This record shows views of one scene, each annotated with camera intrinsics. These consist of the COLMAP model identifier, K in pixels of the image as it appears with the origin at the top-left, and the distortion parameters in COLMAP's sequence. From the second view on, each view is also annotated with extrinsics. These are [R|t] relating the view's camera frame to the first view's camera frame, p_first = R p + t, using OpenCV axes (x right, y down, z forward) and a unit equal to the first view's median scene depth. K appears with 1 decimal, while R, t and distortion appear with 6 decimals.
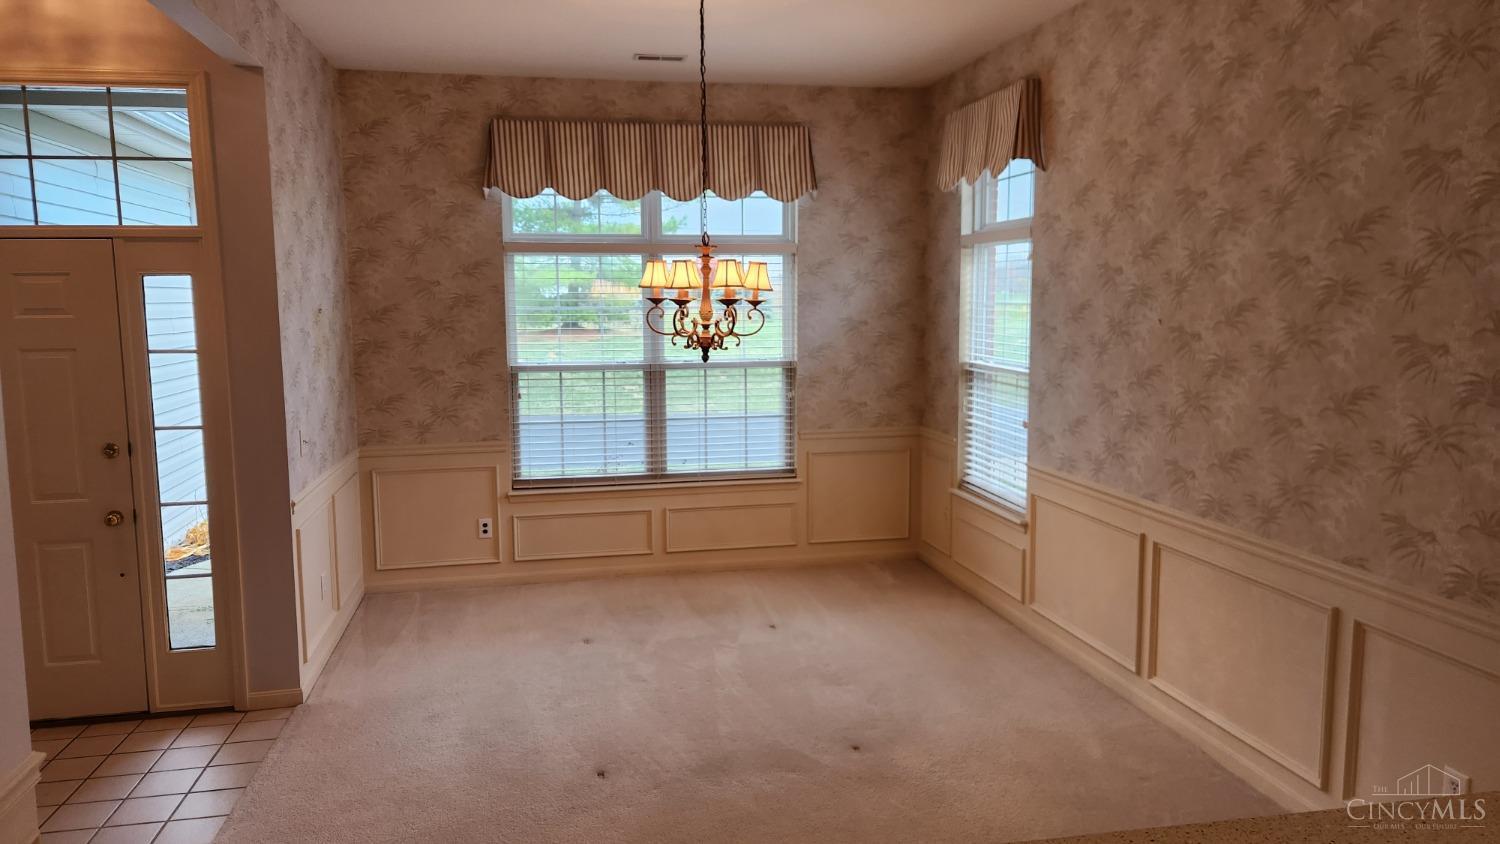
lens RADIAL K [[1009.1, 0, 735.2], [0, 1009.1, 411.5], [0, 0, 1]] dist [0.086380, -0.085585]
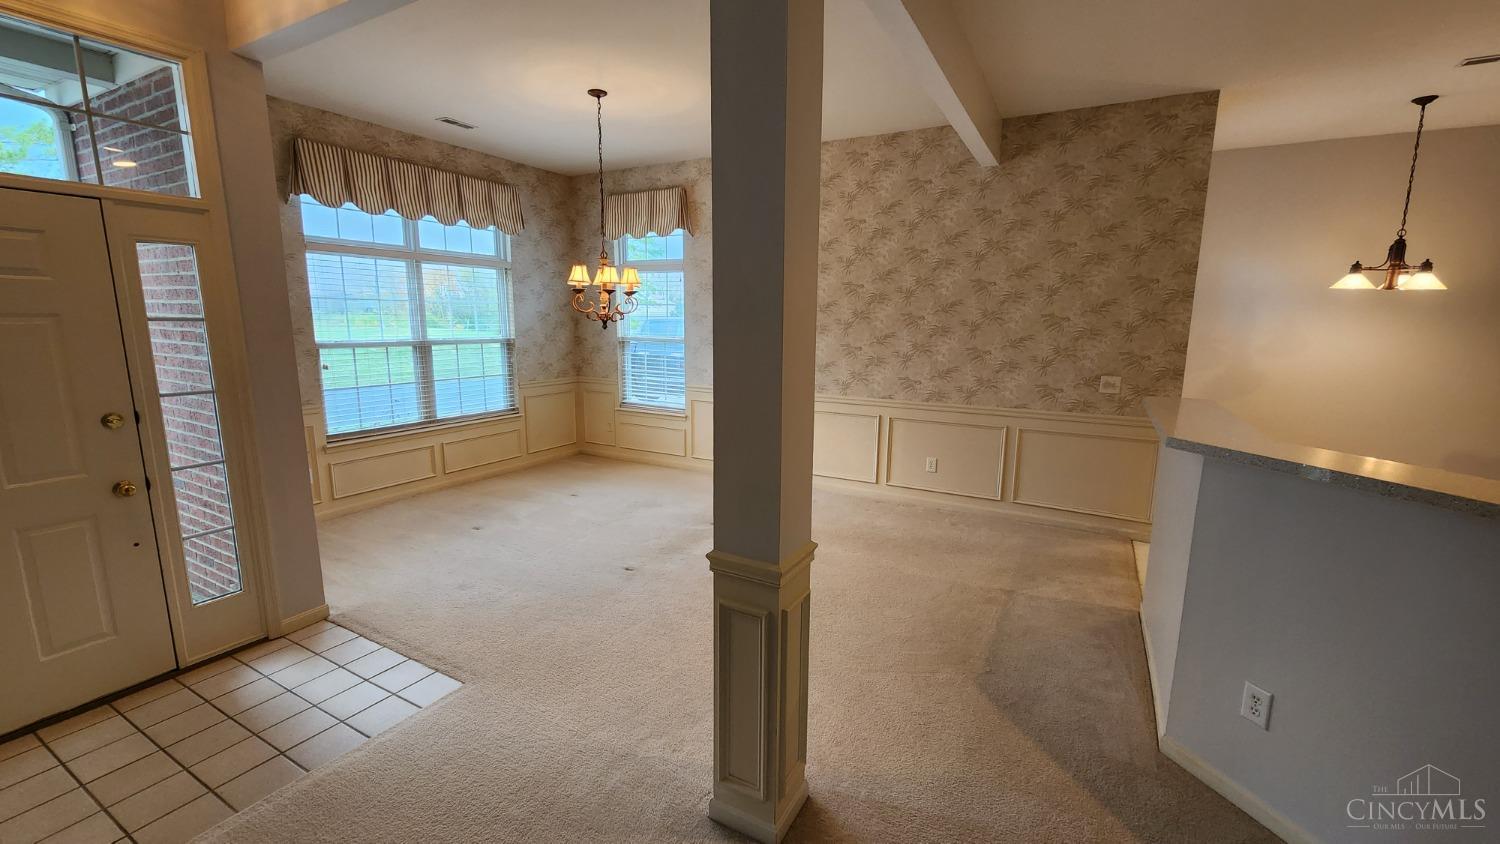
lens RADIAL K [[609.3, 0, 757.3], [0, 609.3, 419.9], [0, 0, 1]] dist [0.000870, -0.000497]
pose [[0.637462, -0.111938, 0.762307, -0.459416], [0.070491, 0.993714, 0.086971, 0.020991], [-0.767250, -0.001705, 0.641346, 0.112606]]
